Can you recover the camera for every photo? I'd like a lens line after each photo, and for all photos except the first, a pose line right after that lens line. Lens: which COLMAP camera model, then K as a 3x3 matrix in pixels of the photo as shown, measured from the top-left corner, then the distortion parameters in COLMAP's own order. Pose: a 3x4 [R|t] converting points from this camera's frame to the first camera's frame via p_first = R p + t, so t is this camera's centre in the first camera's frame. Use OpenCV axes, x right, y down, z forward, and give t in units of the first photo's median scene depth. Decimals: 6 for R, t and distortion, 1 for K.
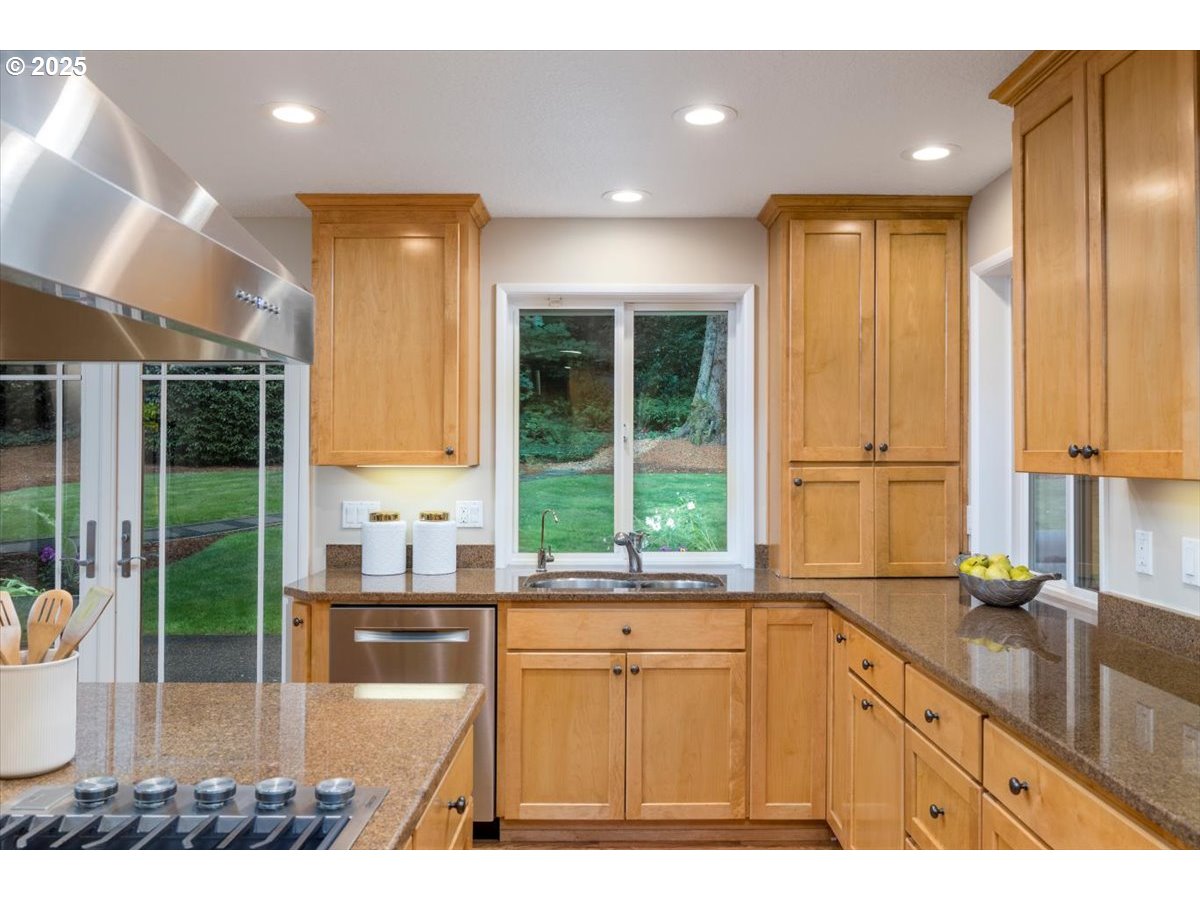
lens RADIAL K [[927.7, 0, 601.0], [0, 927.7, 444.7], [0, 0, 1]] dist [-0.003328, -0.000065]
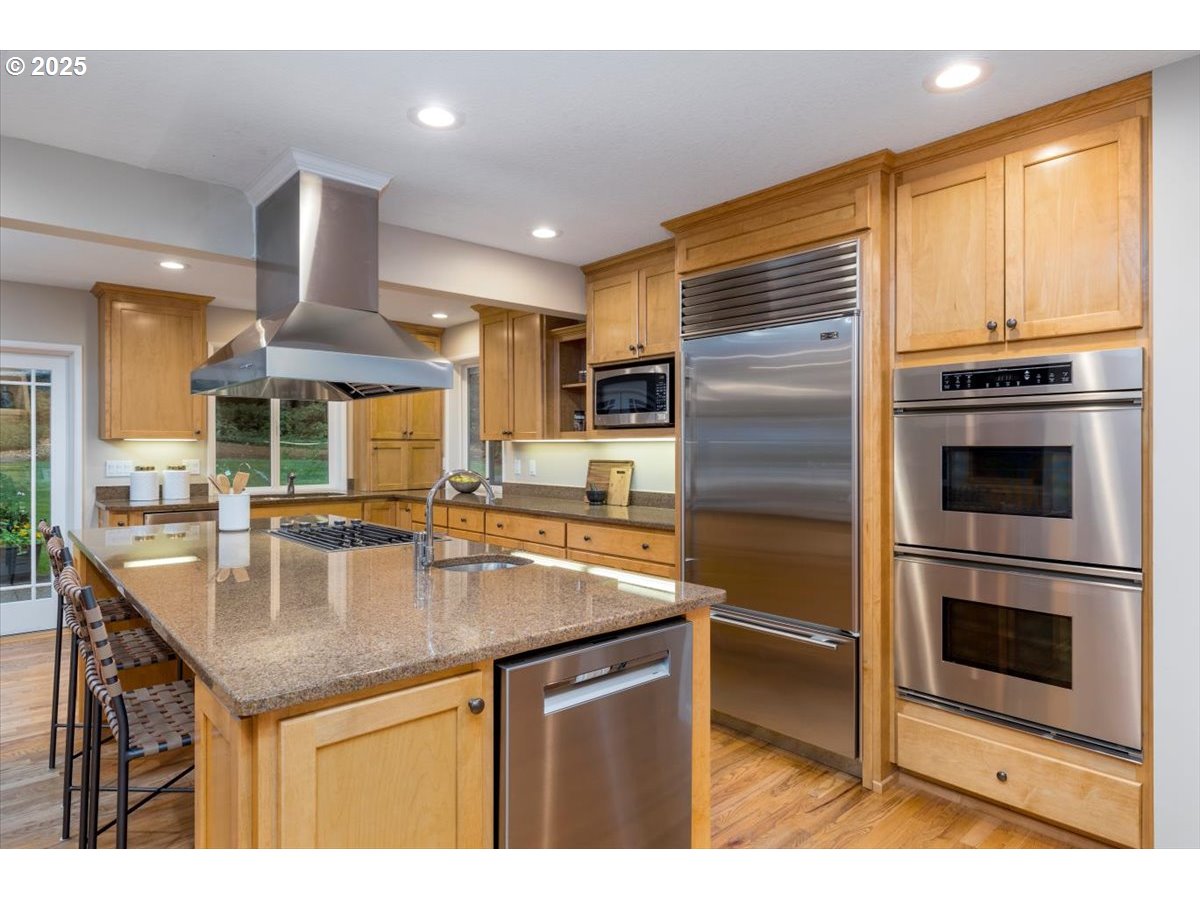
lens RADIAL K [[760.3, 0, 582.7], [0, 760.3, 447.5], [0, 0, 1]] dist [0.000173, 0.000119]
pose [[0.748857, 0.001708, 0.662729, -0.627076], [-0.010919, 0.999893, 0.009762, 0.015834], [-0.662641, -0.014547, 0.748796, -0.700827]]
